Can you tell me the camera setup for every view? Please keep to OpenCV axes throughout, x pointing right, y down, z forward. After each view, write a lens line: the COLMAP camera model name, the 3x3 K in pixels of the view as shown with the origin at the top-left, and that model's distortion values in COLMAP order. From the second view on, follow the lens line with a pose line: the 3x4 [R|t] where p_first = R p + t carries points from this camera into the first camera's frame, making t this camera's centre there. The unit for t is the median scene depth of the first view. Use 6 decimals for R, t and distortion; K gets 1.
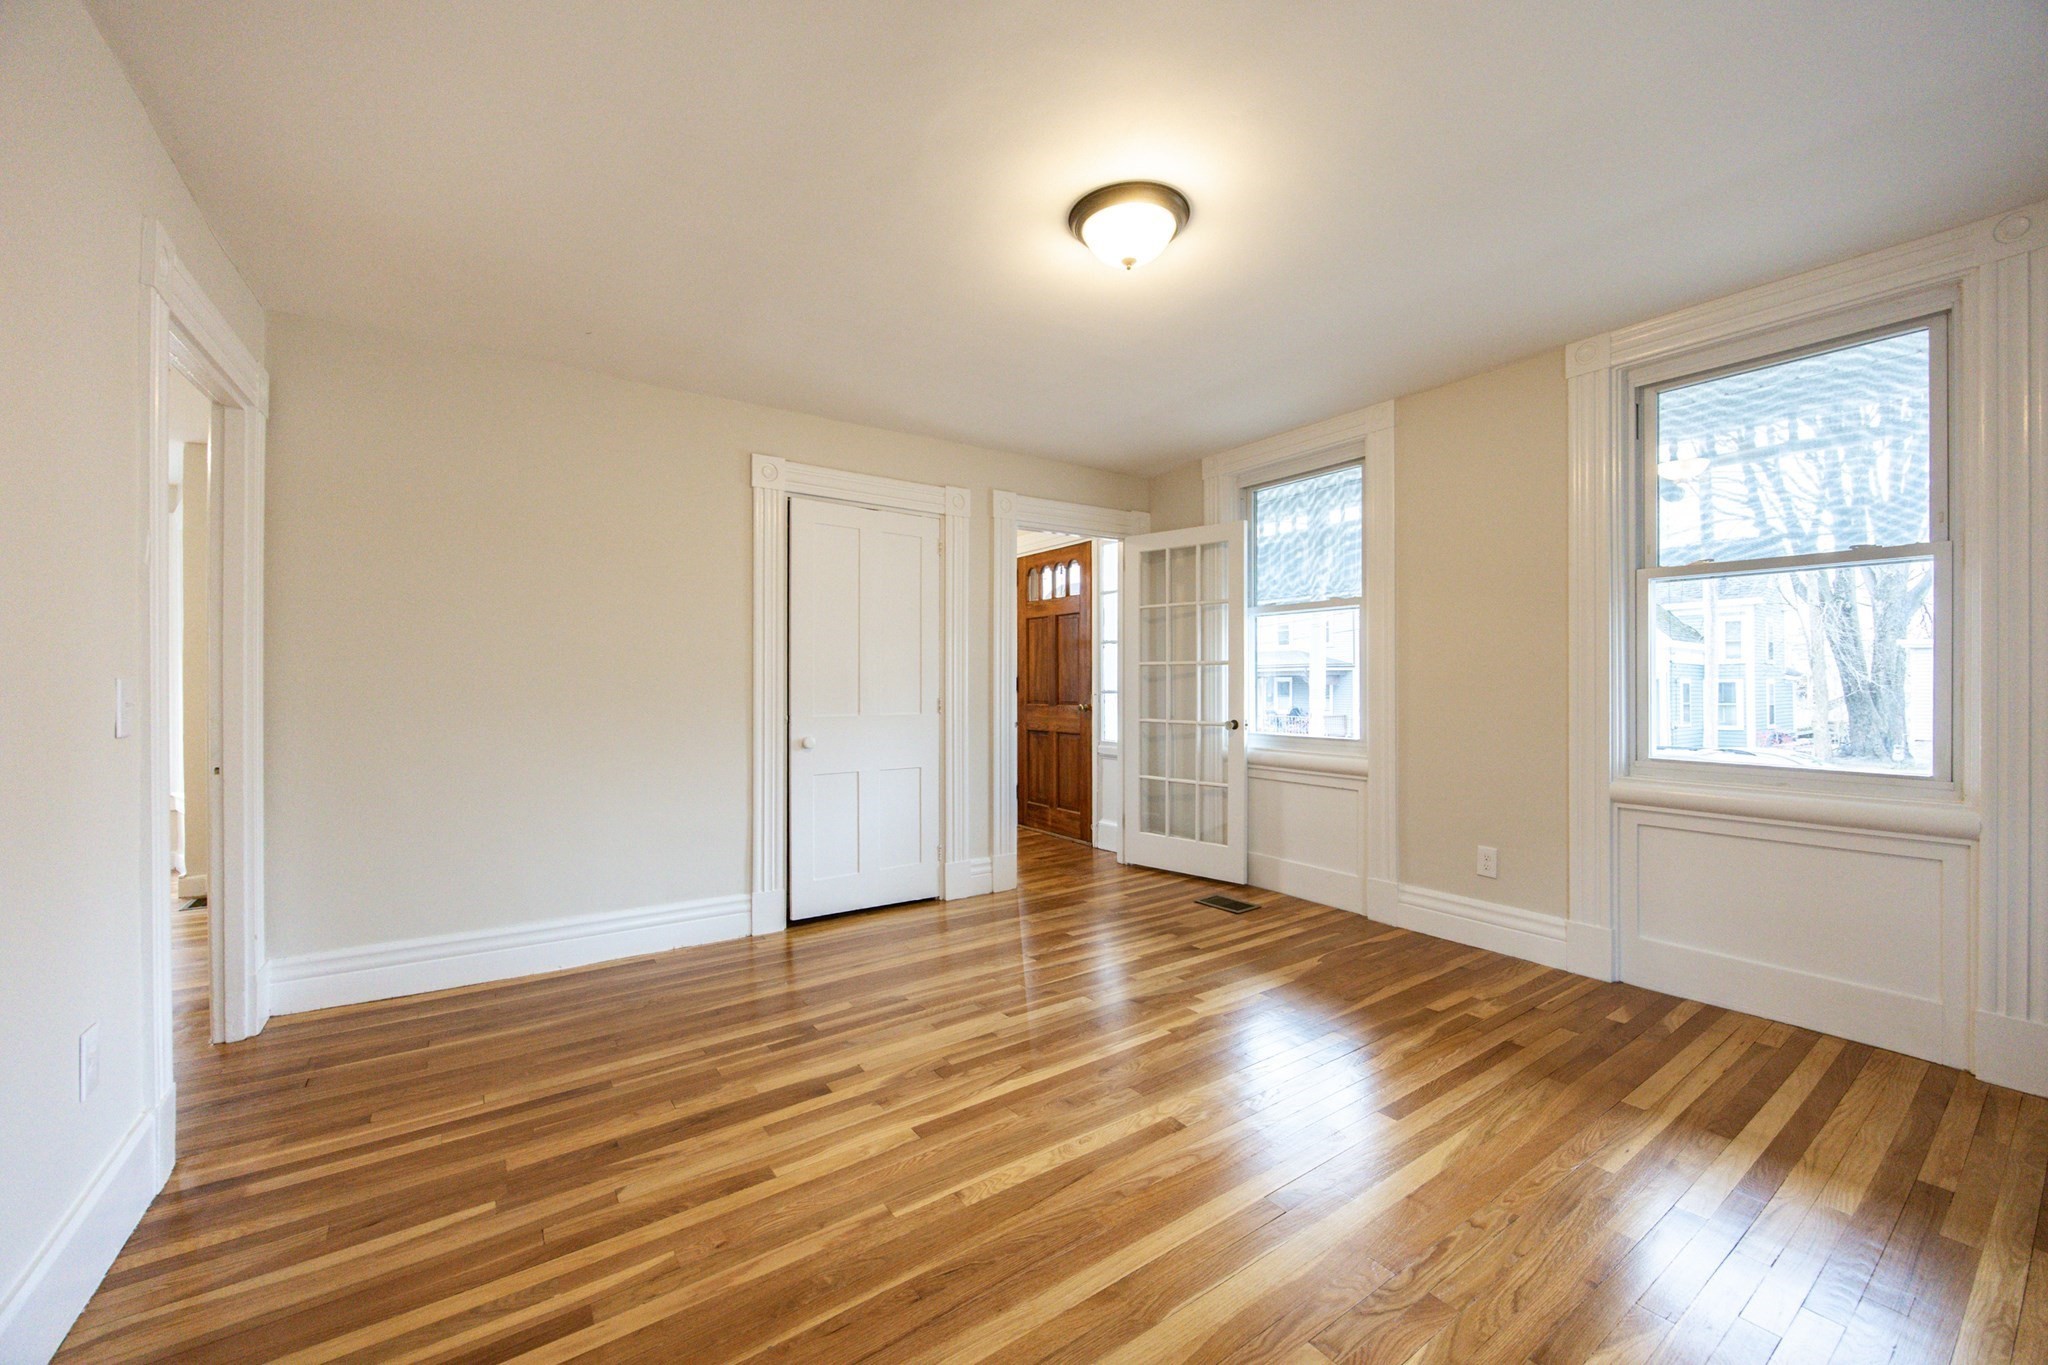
lens RADIAL K [[789.3, 0, 1027.1], [0, 789.3, 685.7], [0, 0, 1]] dist [-0.001419, 0.000213]
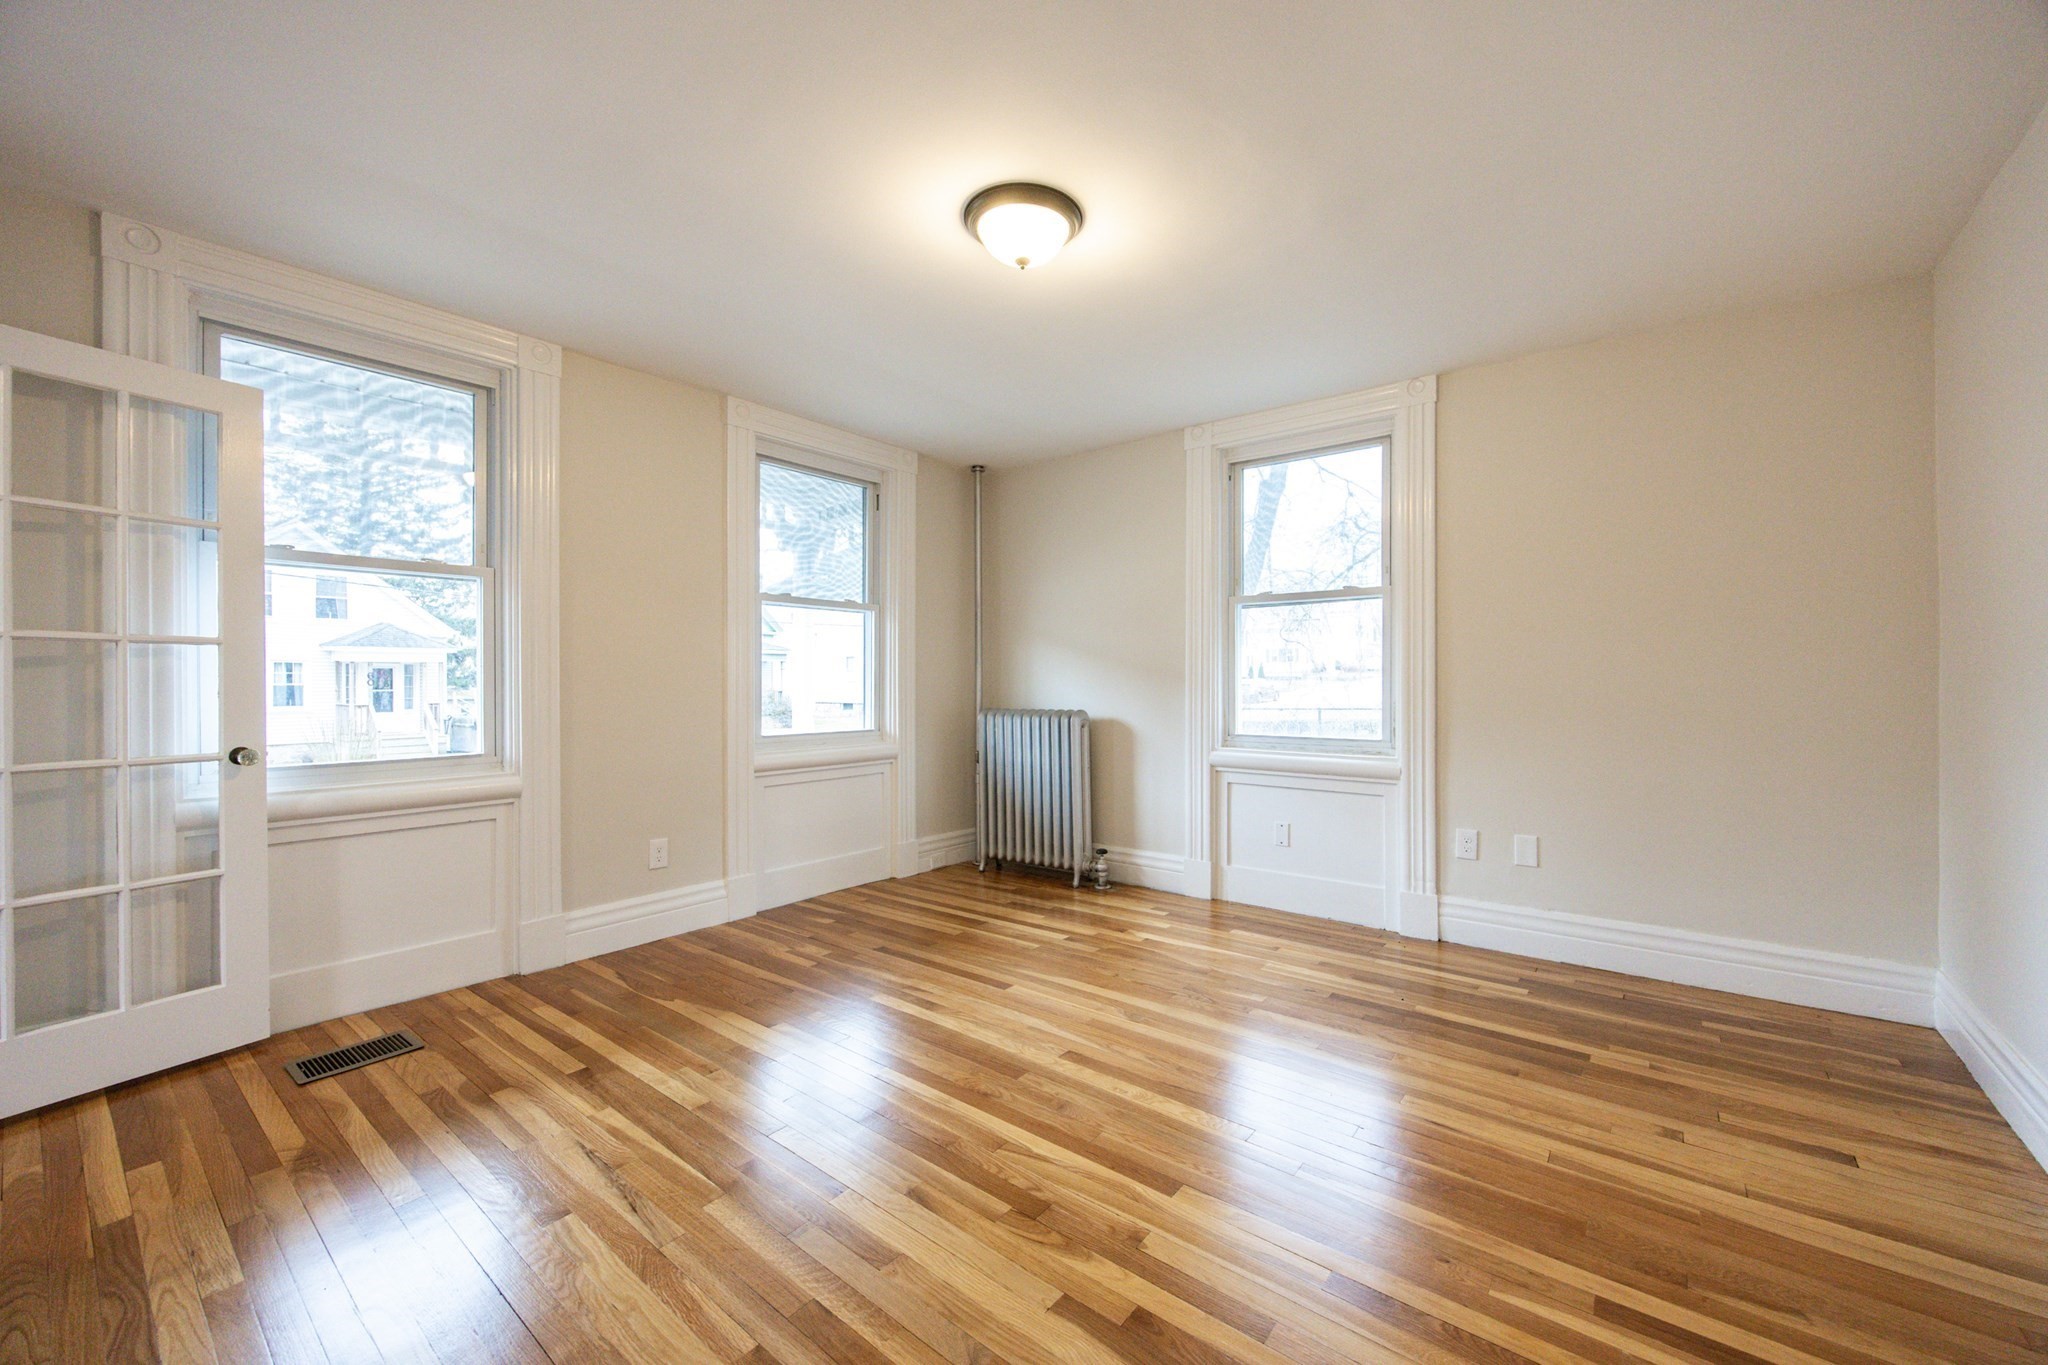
lens RADIAL K [[789.3, 0, 1040.5], [0, 789.3, 679.7], [0, 0, 1]] dist [-0.001419, 0.000213]
pose [[-0.290777, 0.005148, 0.956777, -0.610419], [0.004964, 0.999980, -0.003872, 0.002696], [-0.956778, 0.003624, -0.290797, 0.913541]]
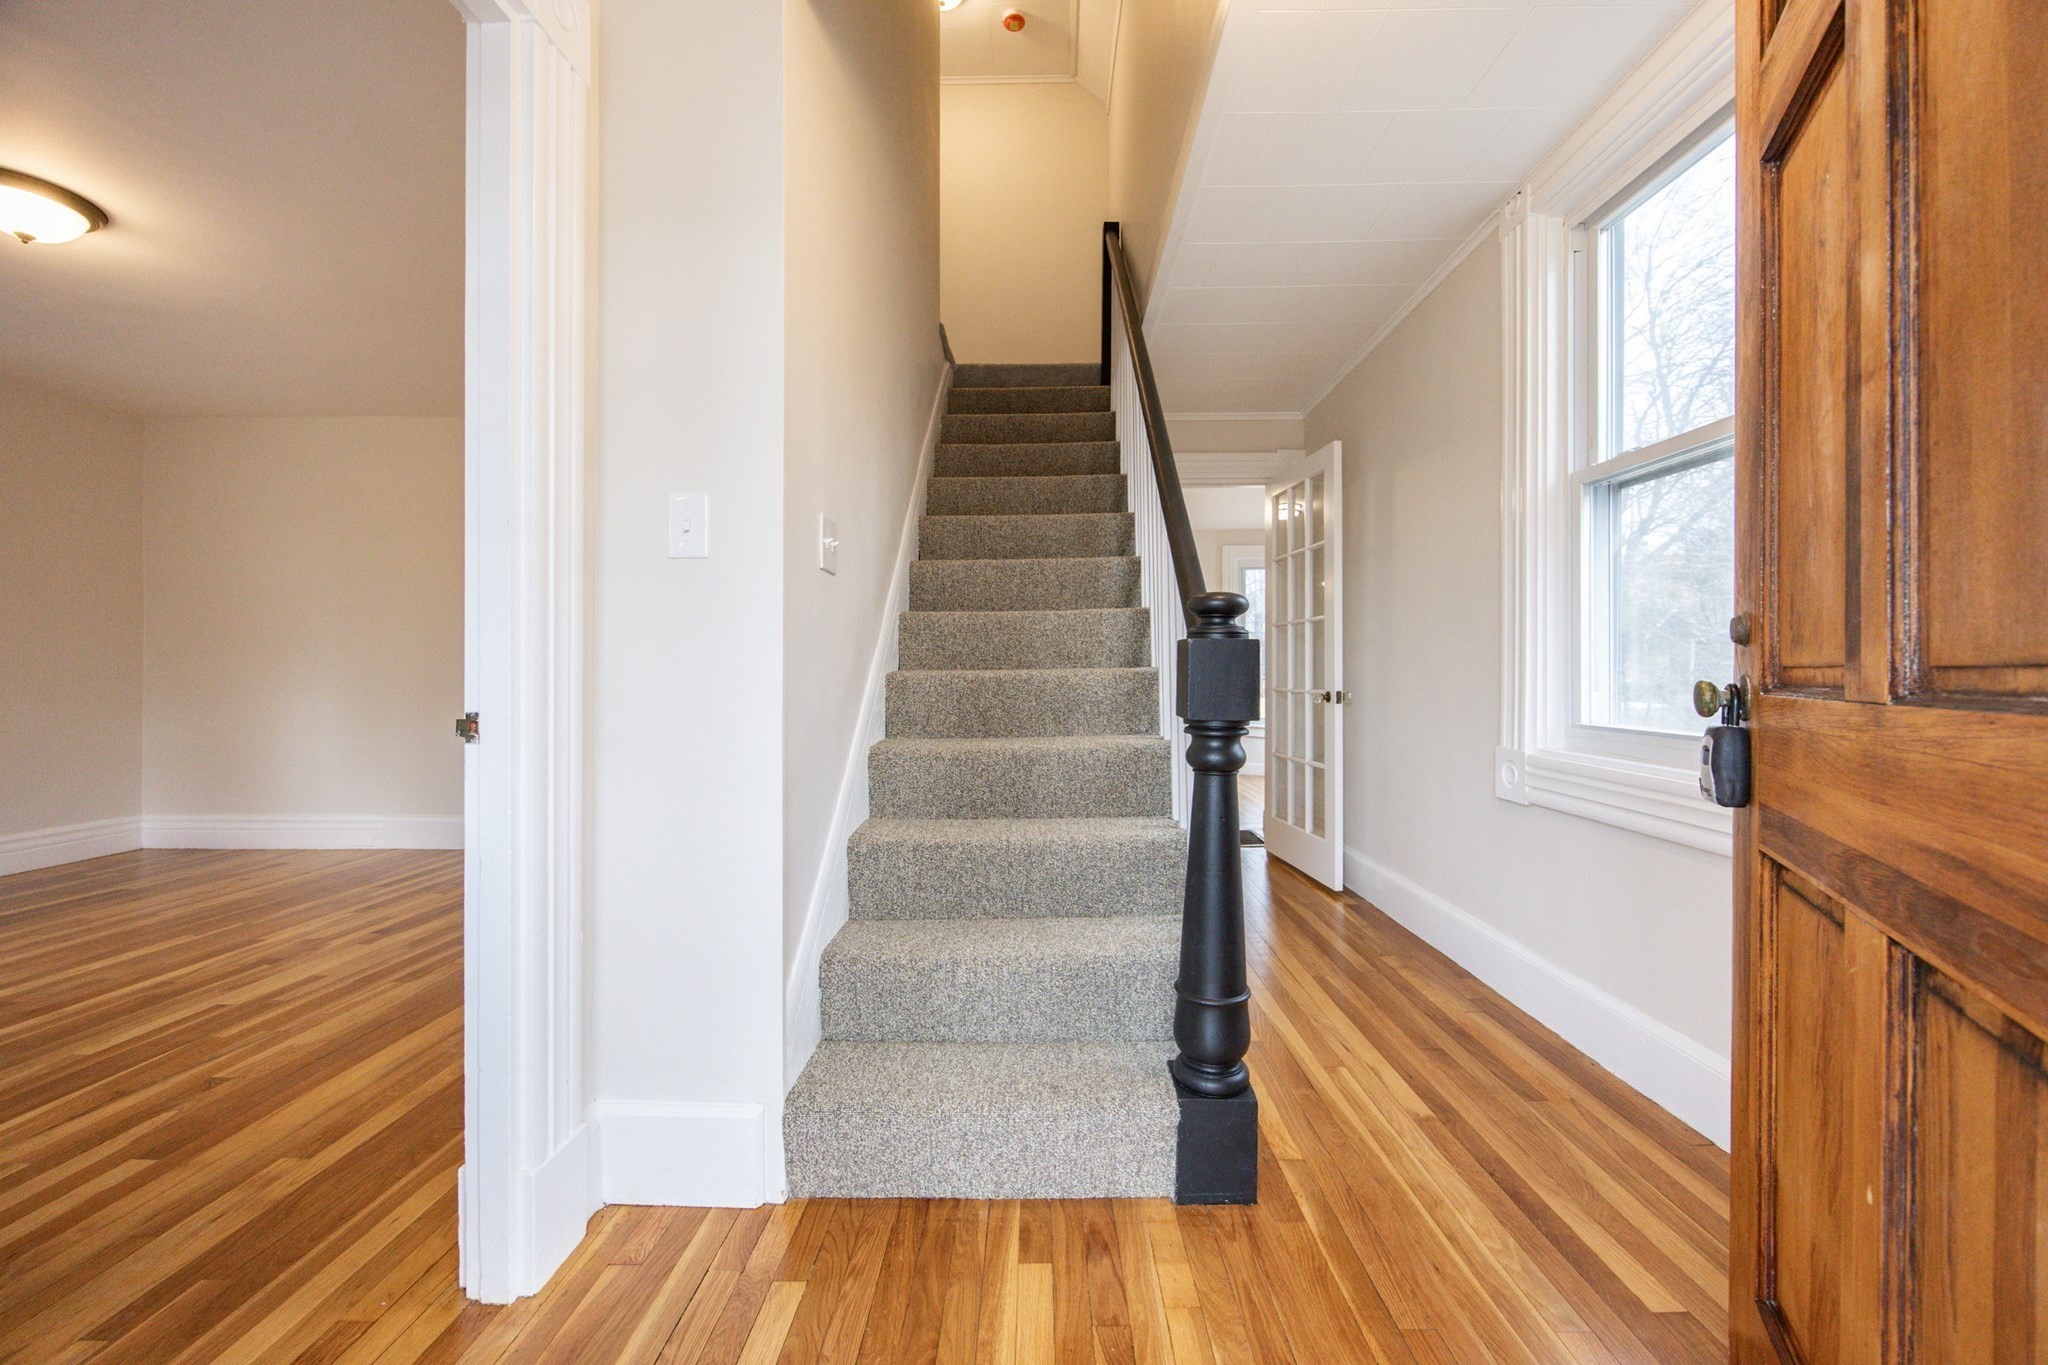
lens RADIAL K [[789.3, 0, 1021.7], [0, 789.3, 676.5], [0, 0, 1]] dist [-0.001419, 0.000213]
pose [[-0.585319, -0.000007, -0.810803, 0.145835], [-0.005894, 0.999974, 0.004247, 0.039018], [0.810782, 0.007265, -0.585304, 1.972765]]
